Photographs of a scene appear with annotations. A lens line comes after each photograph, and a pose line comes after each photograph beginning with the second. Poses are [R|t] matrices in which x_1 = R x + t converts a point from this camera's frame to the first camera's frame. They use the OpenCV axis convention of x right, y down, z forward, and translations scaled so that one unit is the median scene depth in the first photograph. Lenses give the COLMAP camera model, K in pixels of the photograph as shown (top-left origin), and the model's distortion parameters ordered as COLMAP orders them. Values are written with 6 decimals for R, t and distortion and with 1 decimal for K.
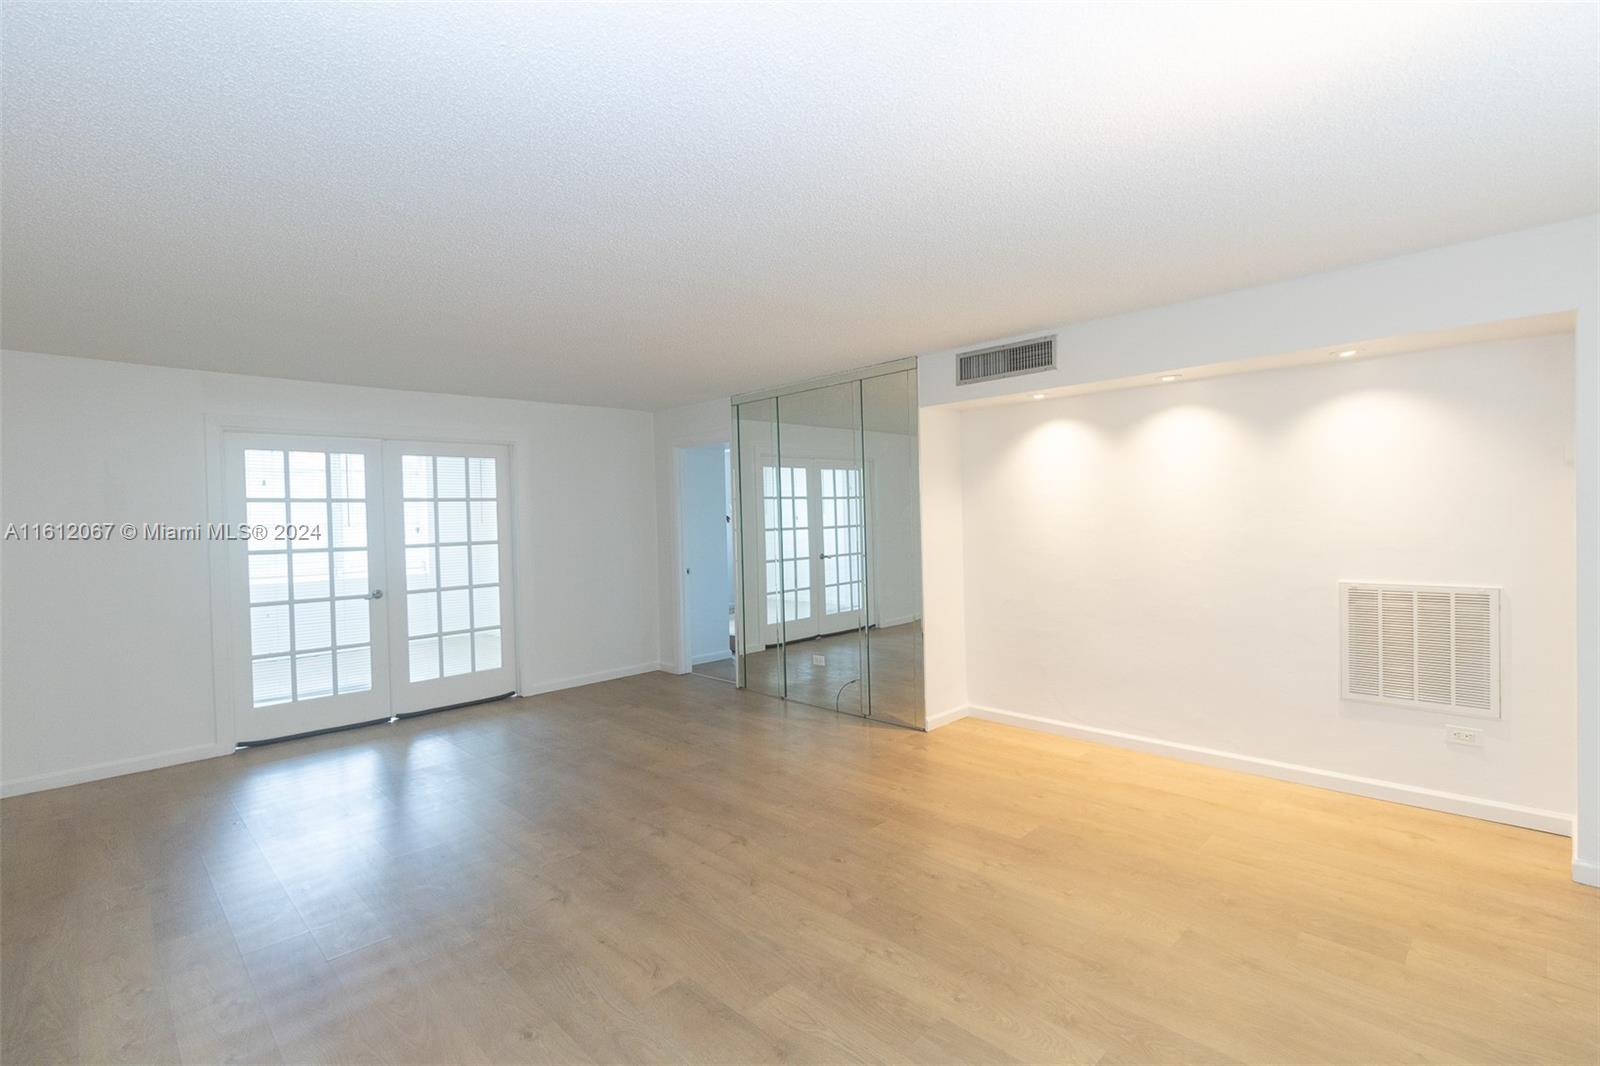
lens RADIAL K [[733.9, 0, 801.0], [0, 733.9, 530.7], [0, 0, 1]] dist [0.001799, 0.000481]
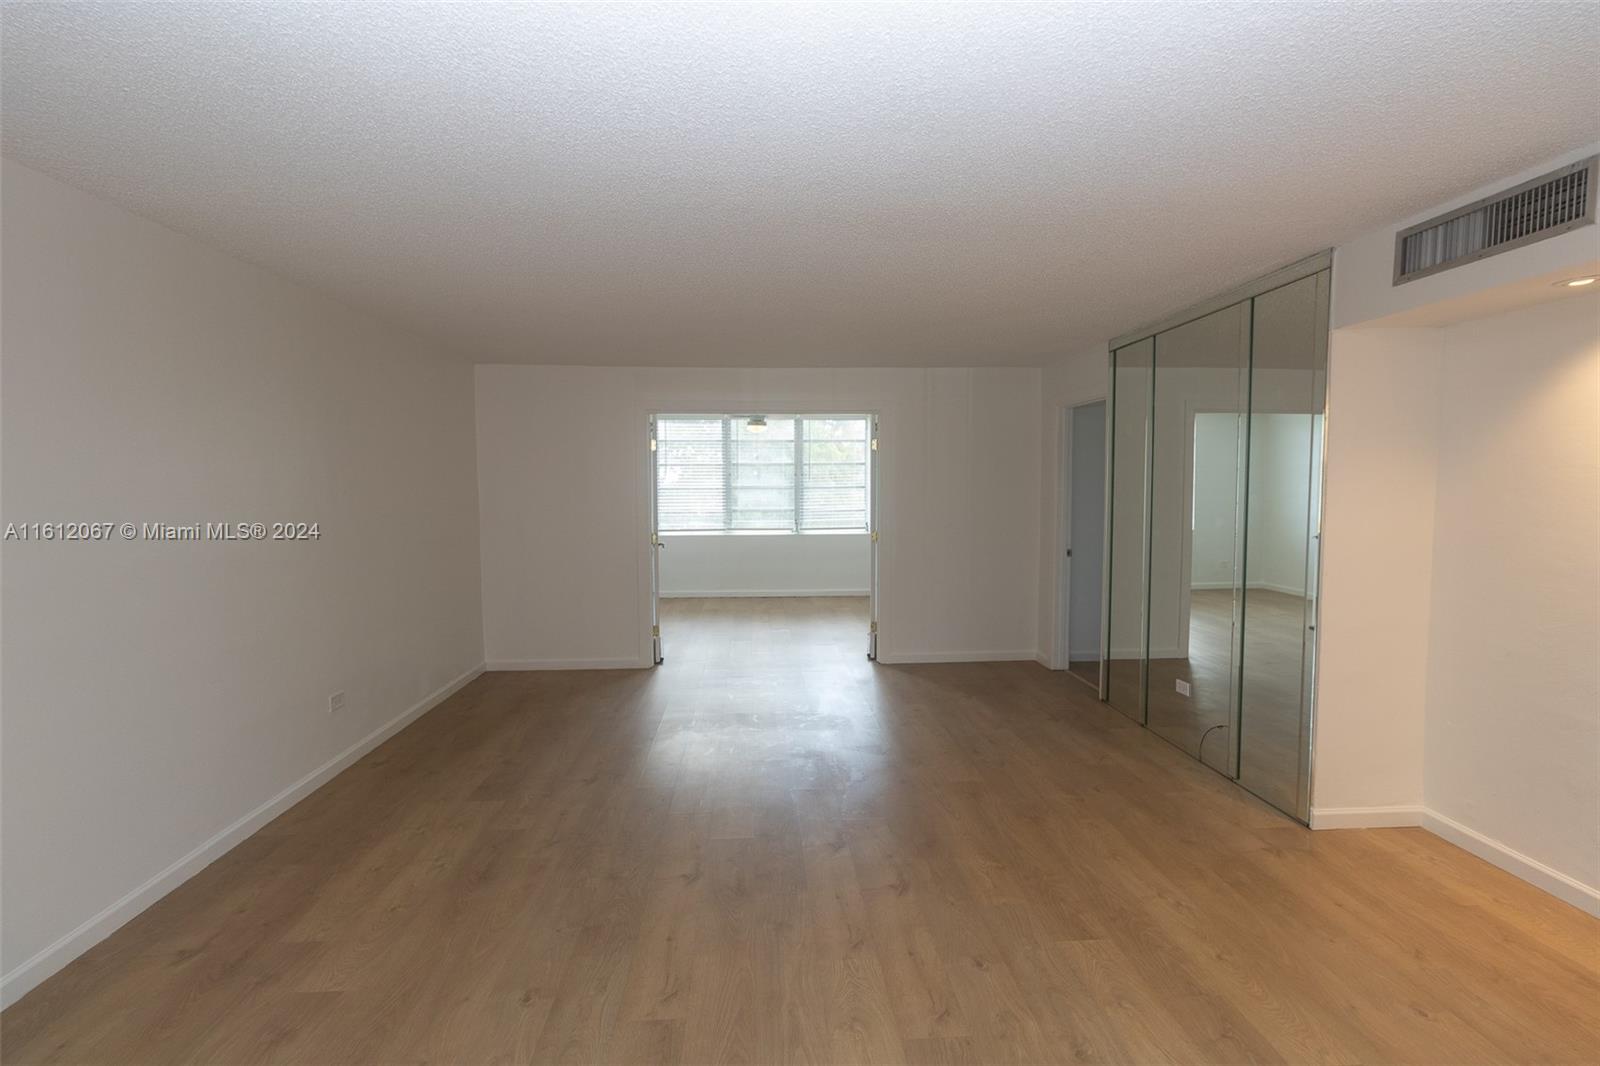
lens RADIAL K [[733.9, 0, 799.6], [0, 733.9, 534.3], [0, 0, 1]] dist [0.001799, 0.000481]
pose [[0.755920, 0.066757, -0.651251, 0.306379], [-0.030162, 0.997282, 0.067217, -0.025823], [0.653969, -0.031167, 0.755879, 0.274142]]
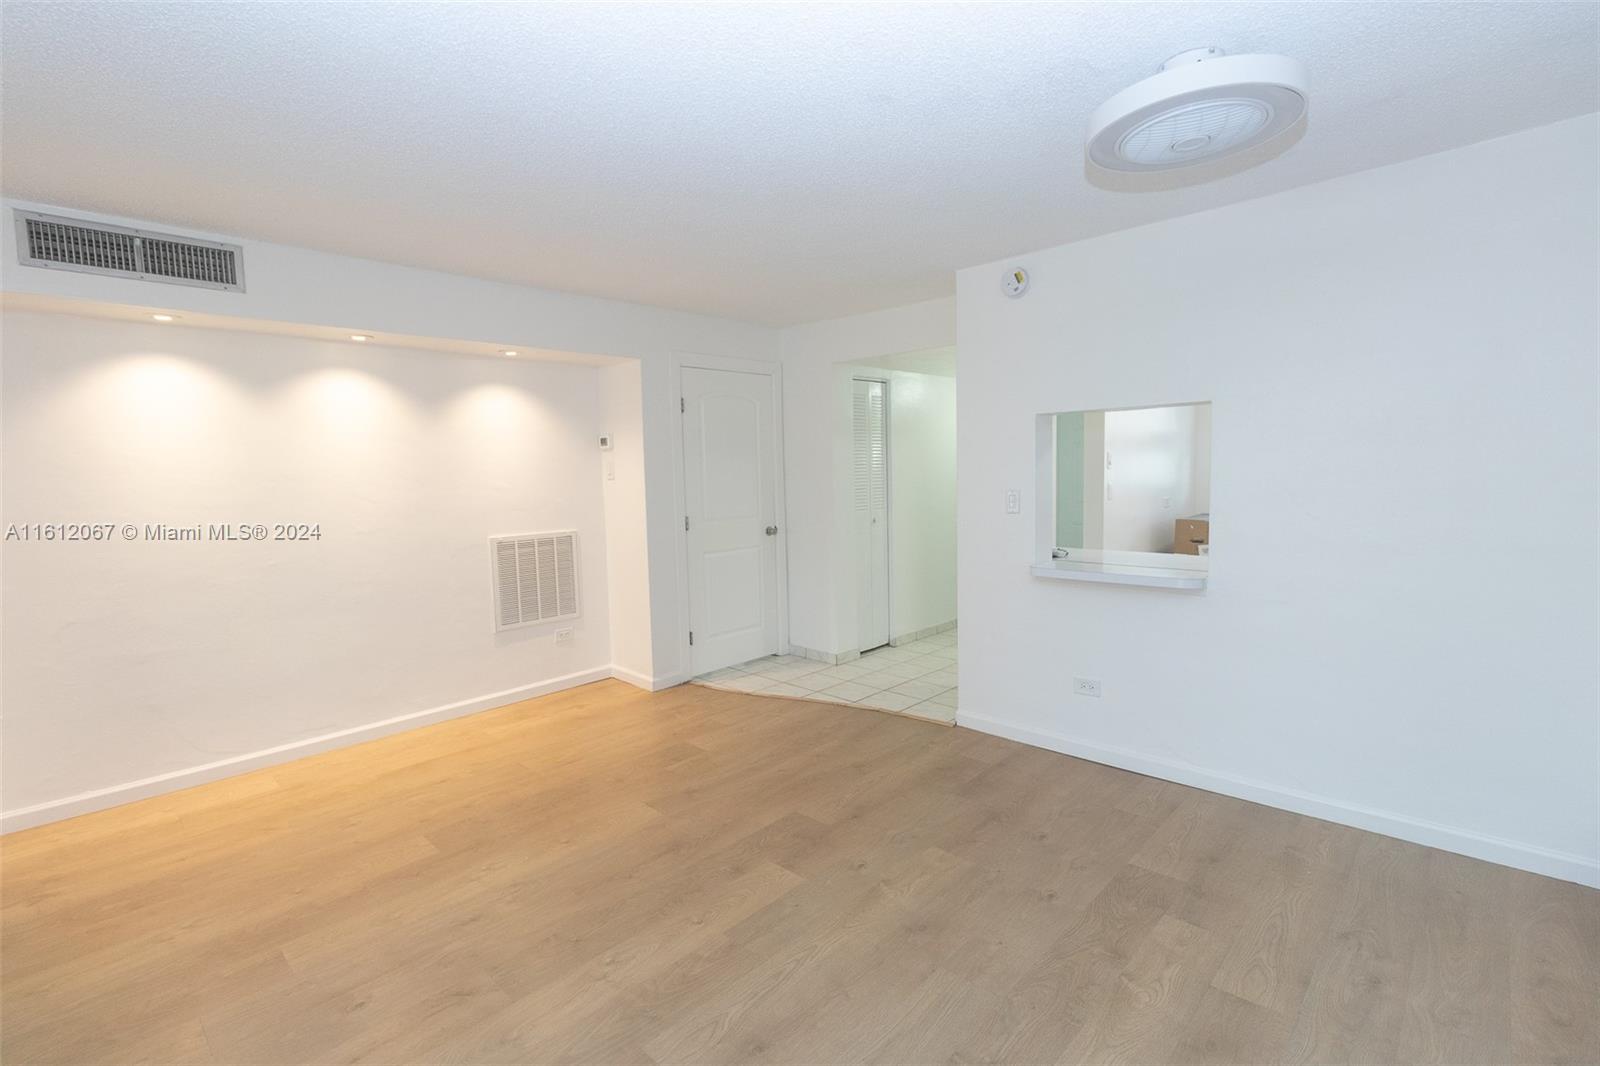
lens RADIAL K [[733.9, 0, 796.1], [0, 733.9, 532.0], [0, 0, 1]] dist [0.001799, 0.000481]
pose [[-0.026025, -0.062986, 0.997675, -0.486040], [0.043683, 0.996988, 0.064082, 0.003298], [-0.998706, 0.045249, -0.023195, 0.504284]]
